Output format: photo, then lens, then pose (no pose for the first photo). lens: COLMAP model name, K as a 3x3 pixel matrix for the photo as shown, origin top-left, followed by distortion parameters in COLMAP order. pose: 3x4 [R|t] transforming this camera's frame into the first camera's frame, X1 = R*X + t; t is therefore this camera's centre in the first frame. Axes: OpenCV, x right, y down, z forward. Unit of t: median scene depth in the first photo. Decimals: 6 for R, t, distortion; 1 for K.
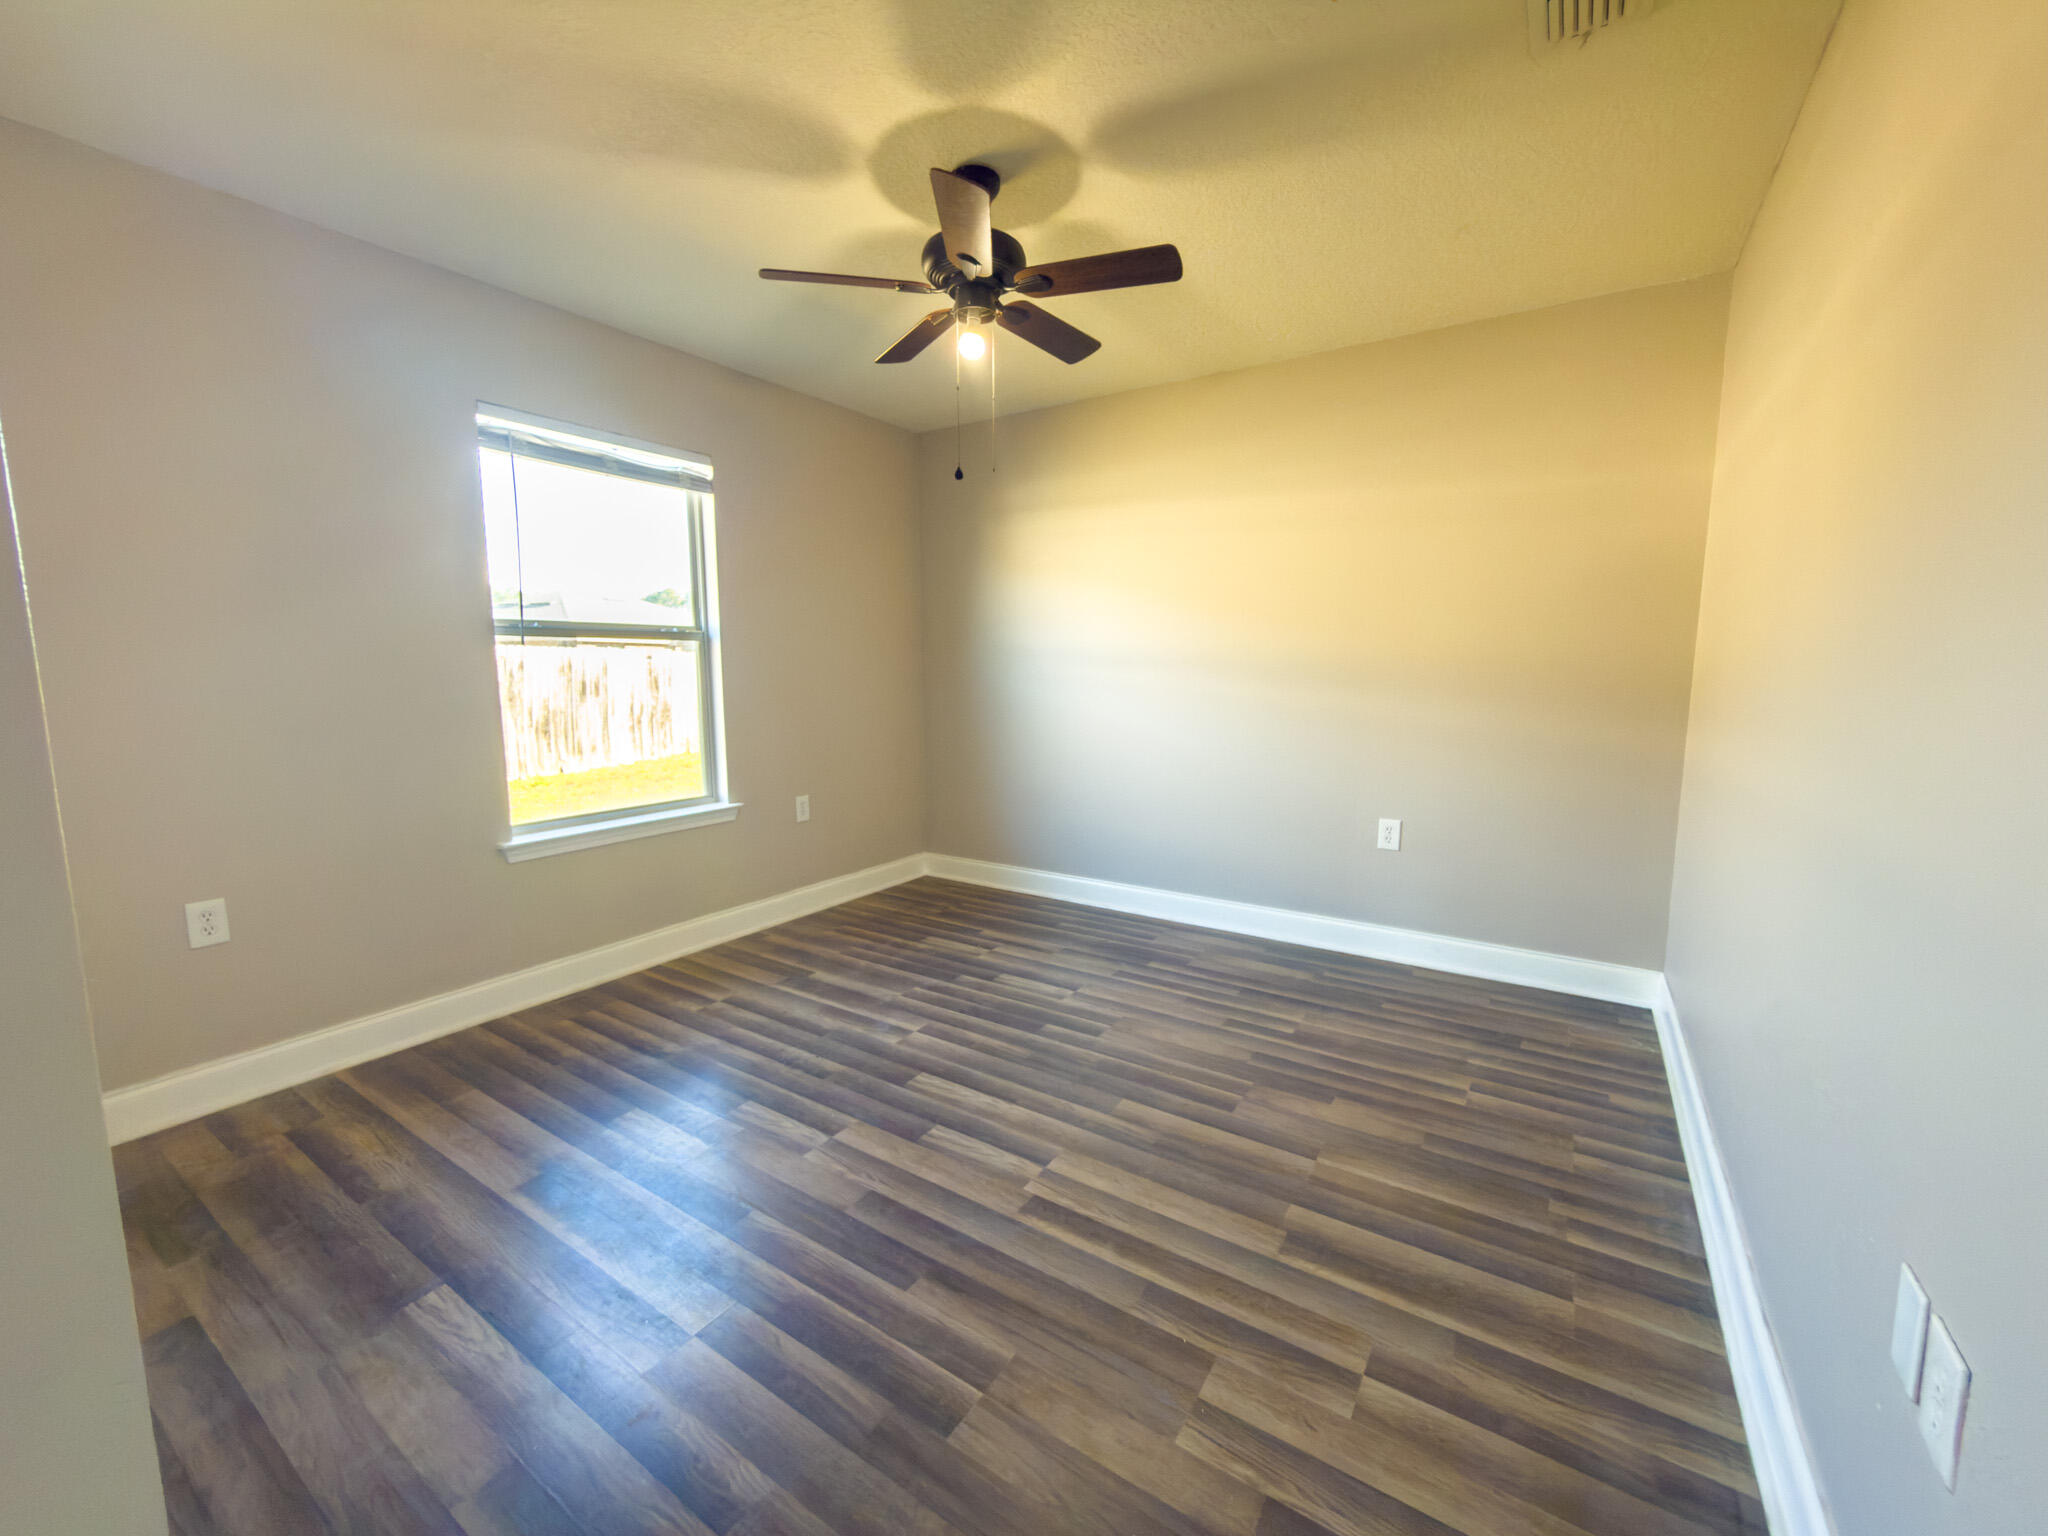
lens RADIAL K [[824.3, 0, 1017.9], [0, 824.3, 765.2], [0, 0, 1]] dist [-0.004867, -0.000309]
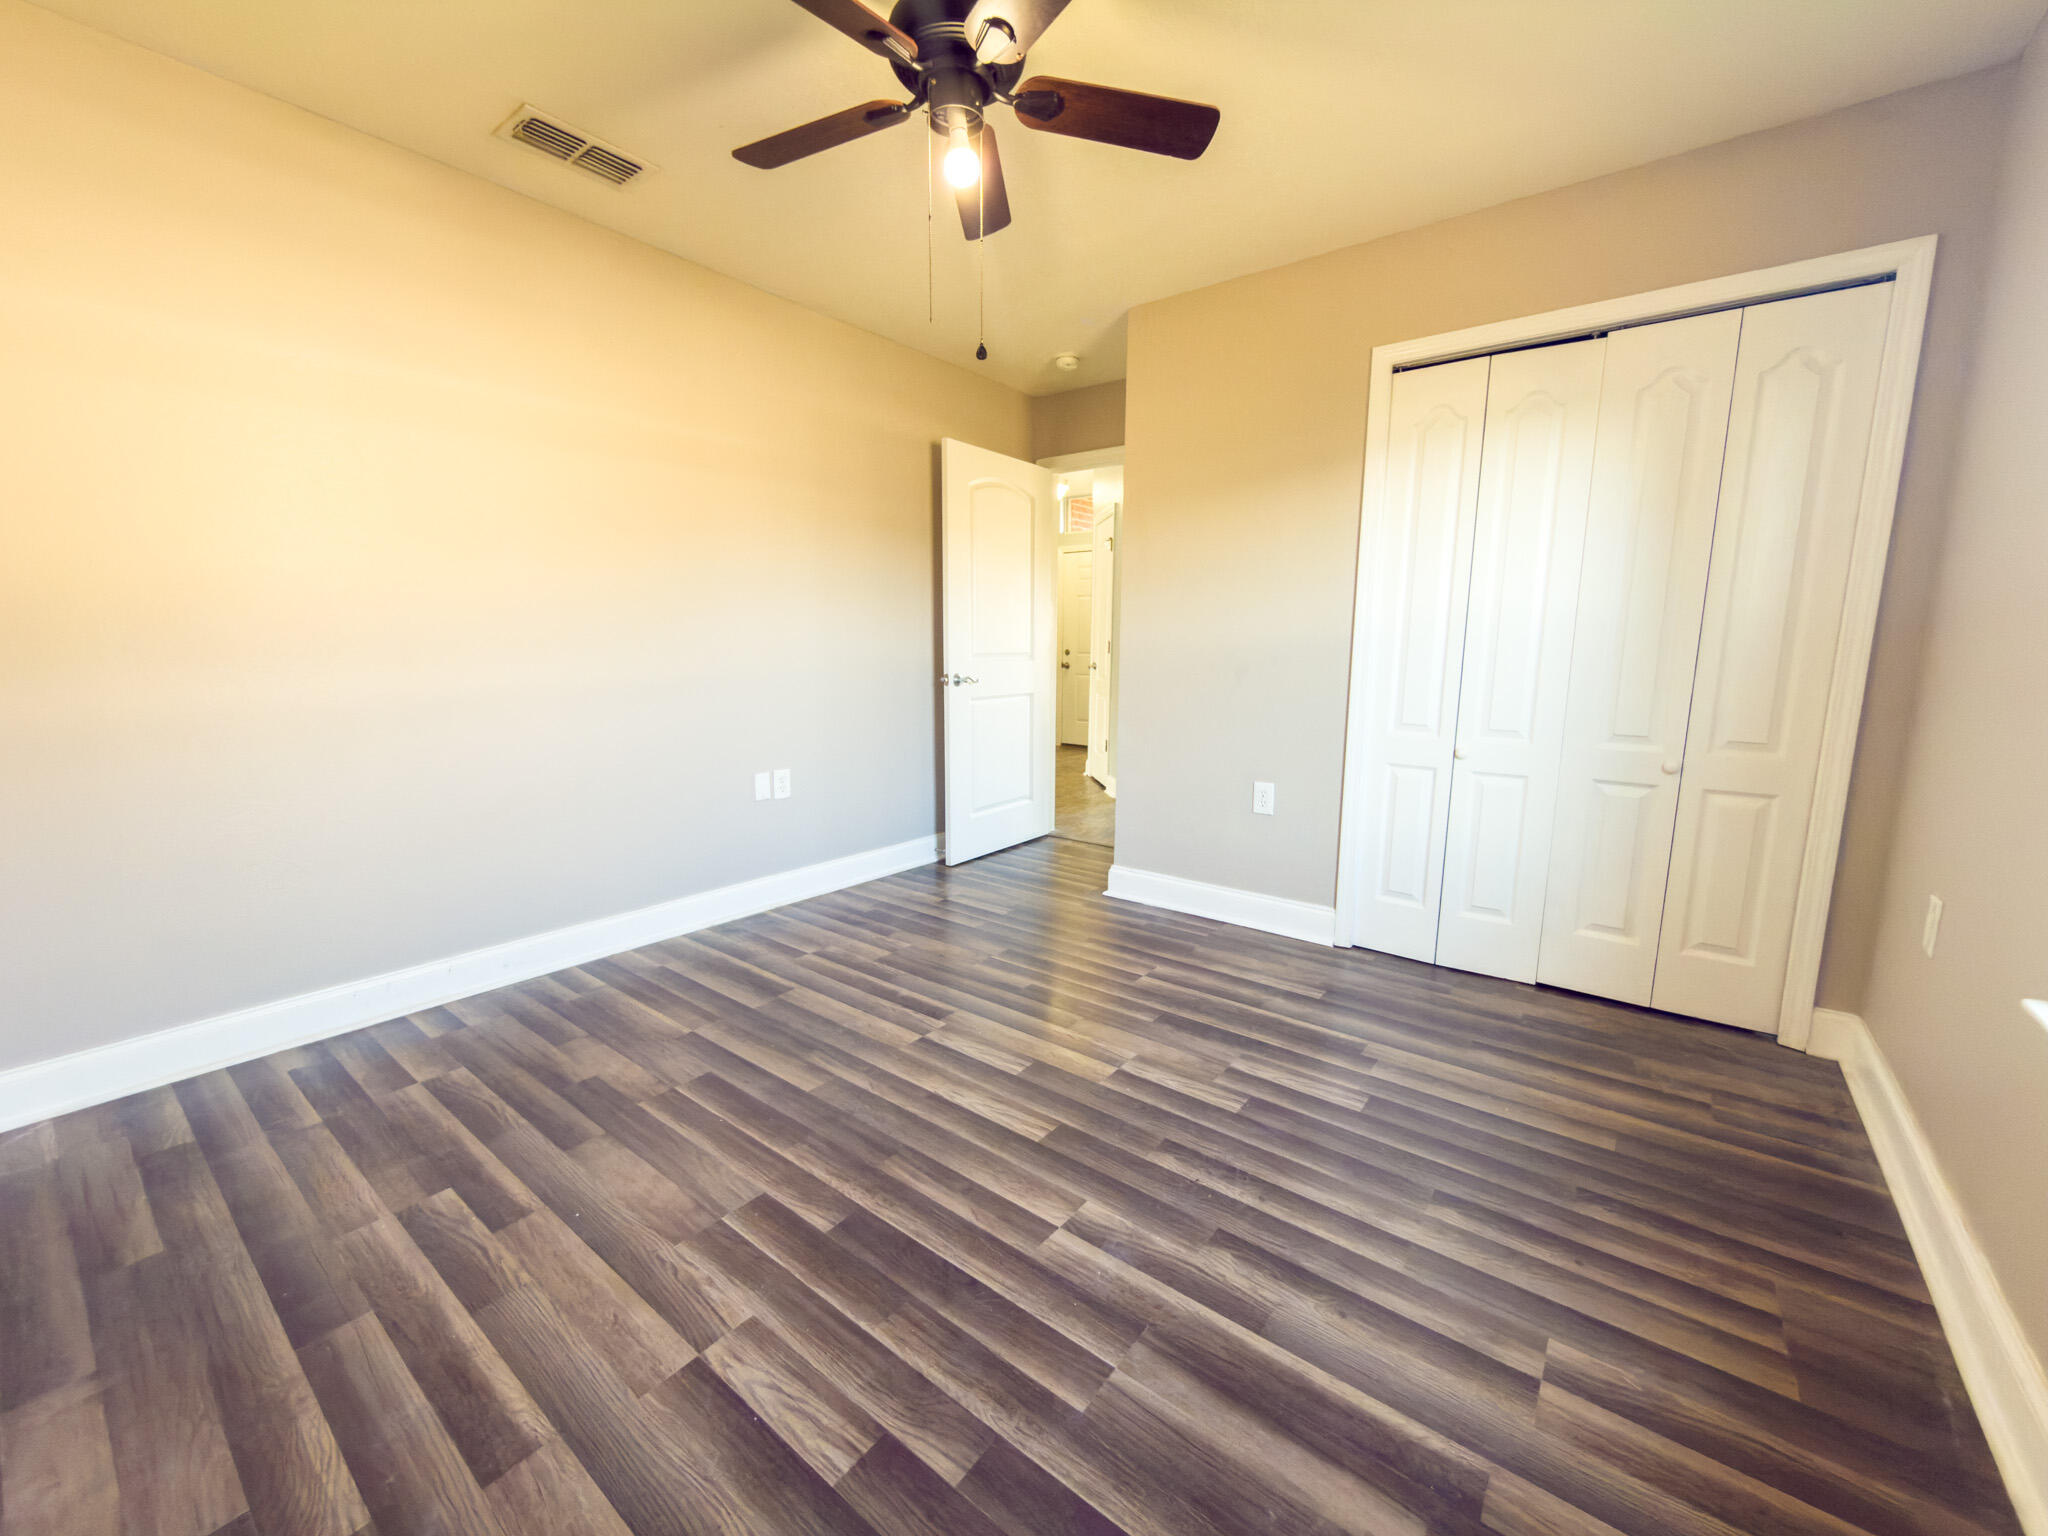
lens RADIAL K [[824.3, 0, 1012.8], [0, 824.3, 767.9], [0, 0, 1]] dist [-0.004867, -0.000309]
pose [[-0.996425, -0.014893, 0.083156, -0.153536], [0.008308, 0.962292, 0.271892, -0.162018], [-0.084070, 0.271611, -0.958728, 1.663591]]
